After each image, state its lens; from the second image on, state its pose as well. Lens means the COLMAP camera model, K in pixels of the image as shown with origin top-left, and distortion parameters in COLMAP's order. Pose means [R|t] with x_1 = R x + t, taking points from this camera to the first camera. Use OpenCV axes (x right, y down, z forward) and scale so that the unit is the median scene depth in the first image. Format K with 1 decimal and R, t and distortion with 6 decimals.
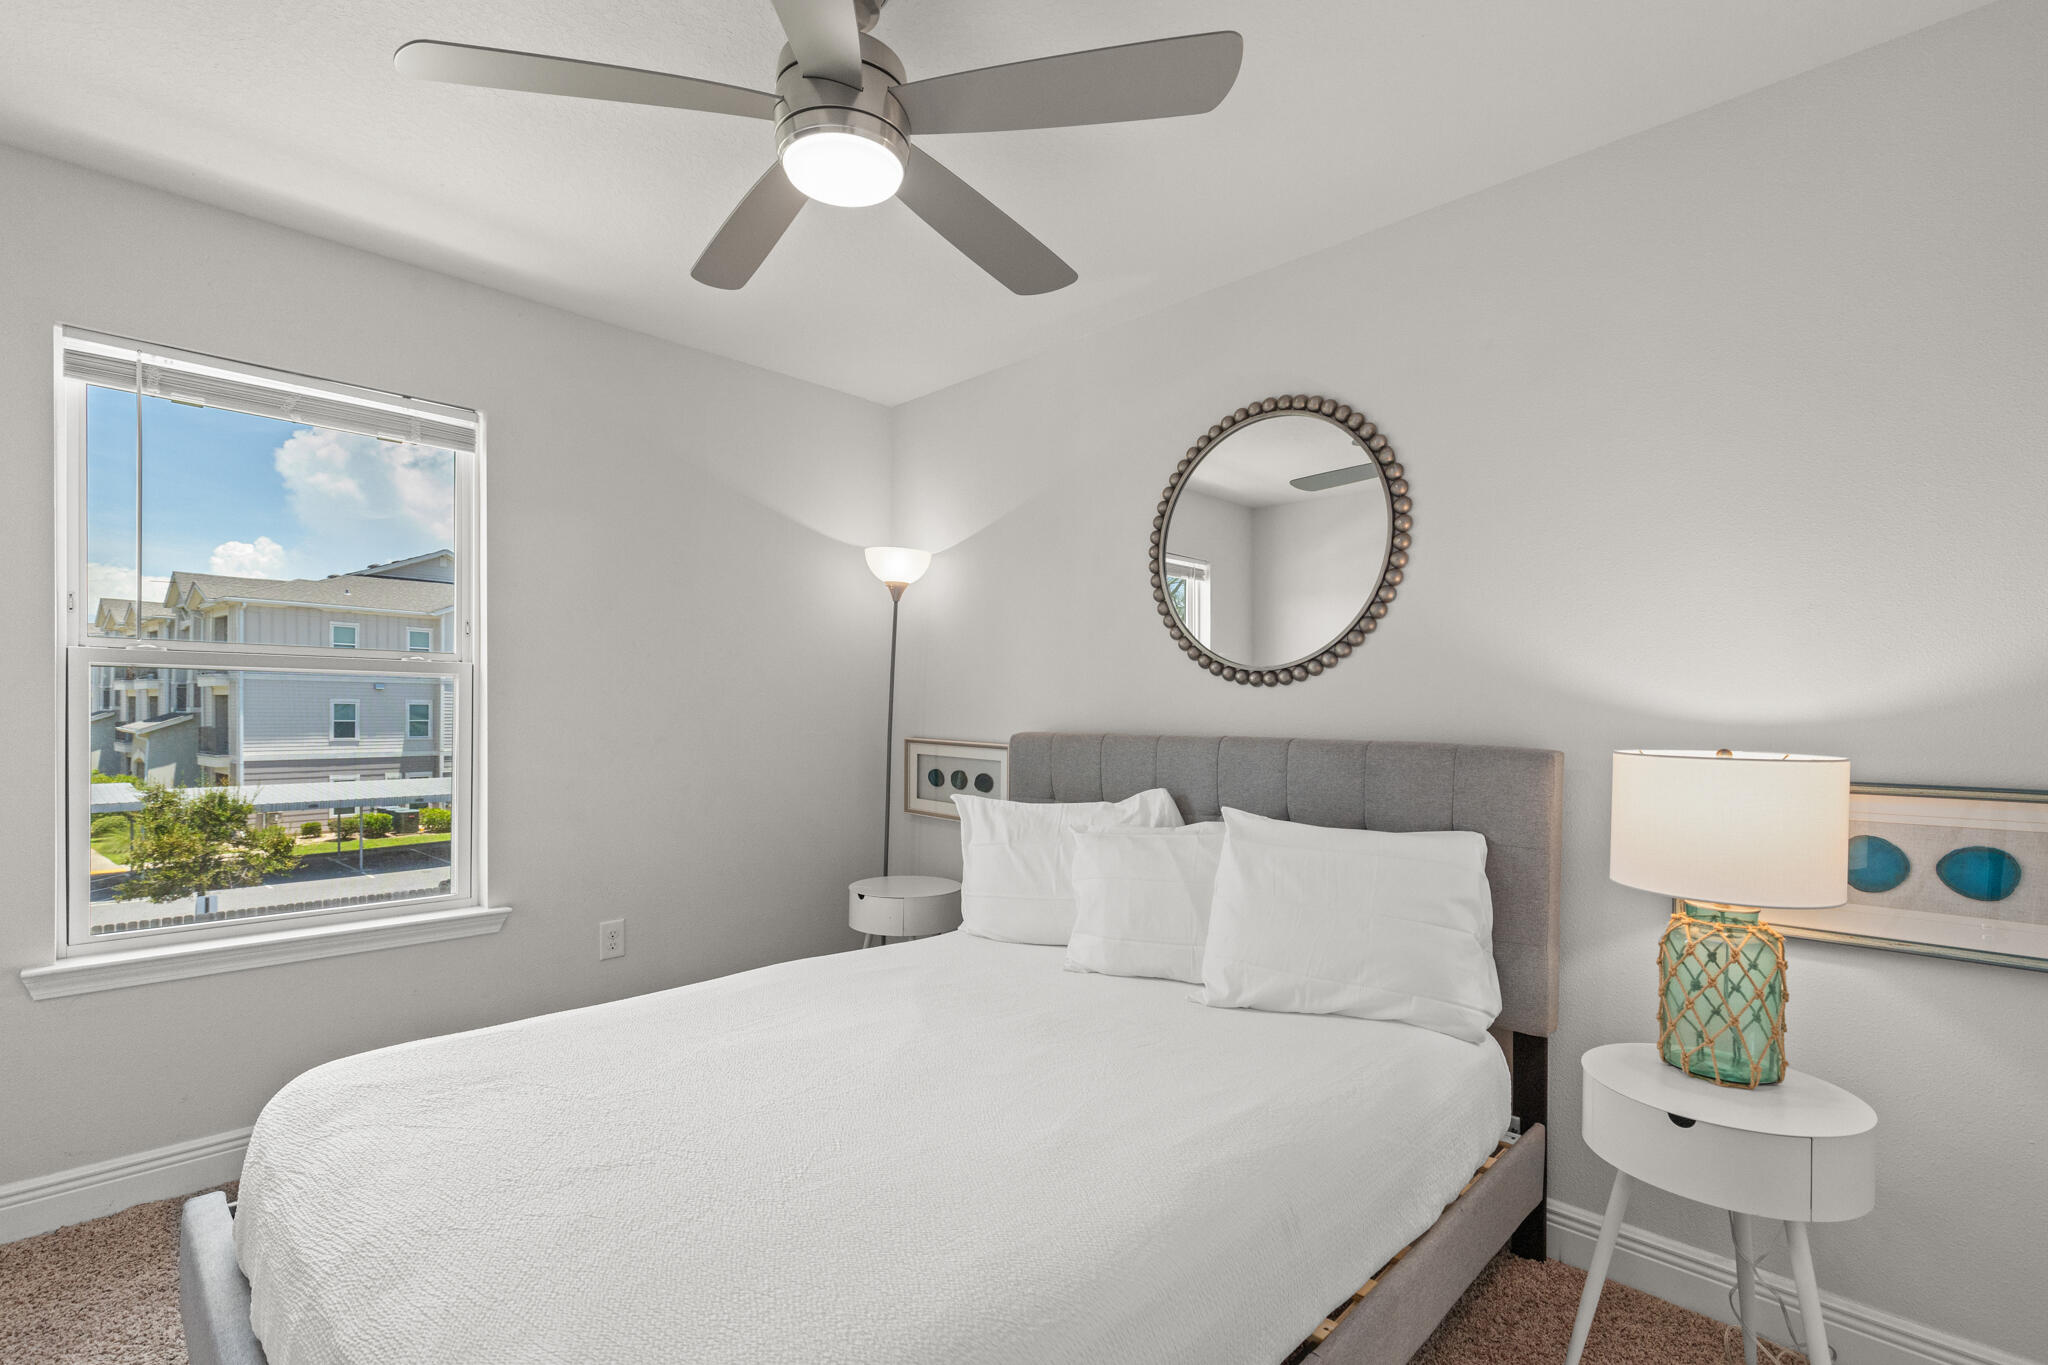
lens RADIAL K [[928.3, 0, 1018.7], [0, 928.3, 739.7], [0, 0, 1]] dist [0.011659, -0.002127]
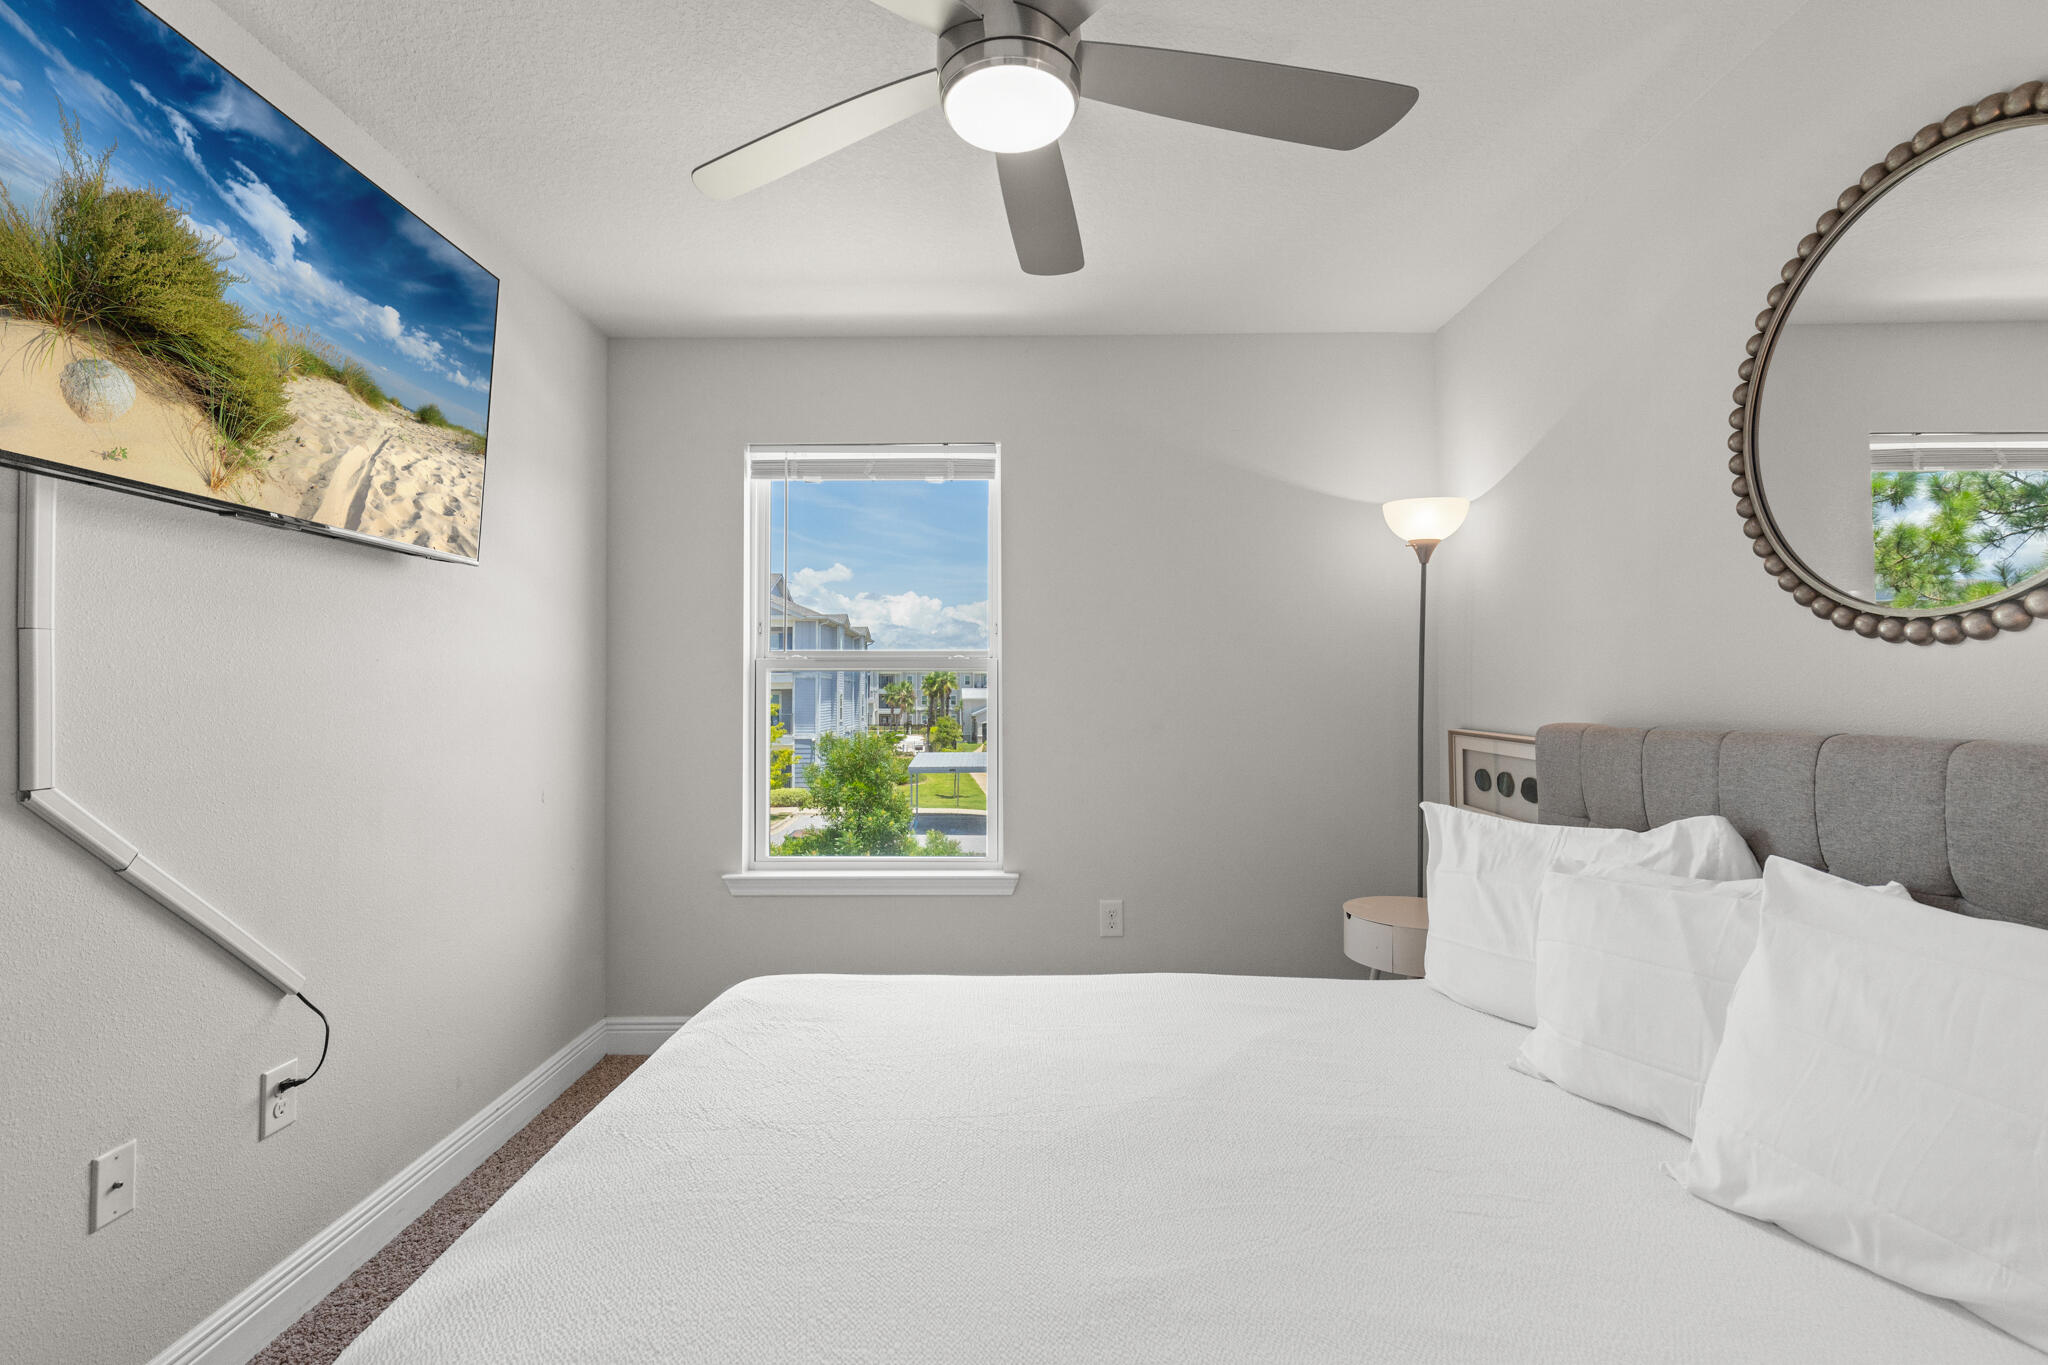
lens RADIAL K [[928.3, 0, 1022.9], [0, 928.3, 688.8], [0, 0, 1]] dist [0.011659, -0.002127]
pose [[0.702420, -0.015964, -0.711584, 0.268527], [-0.013108, 0.999289, -0.035358, -0.004279], [0.711642, 0.034163, 0.701711, 0.221463]]
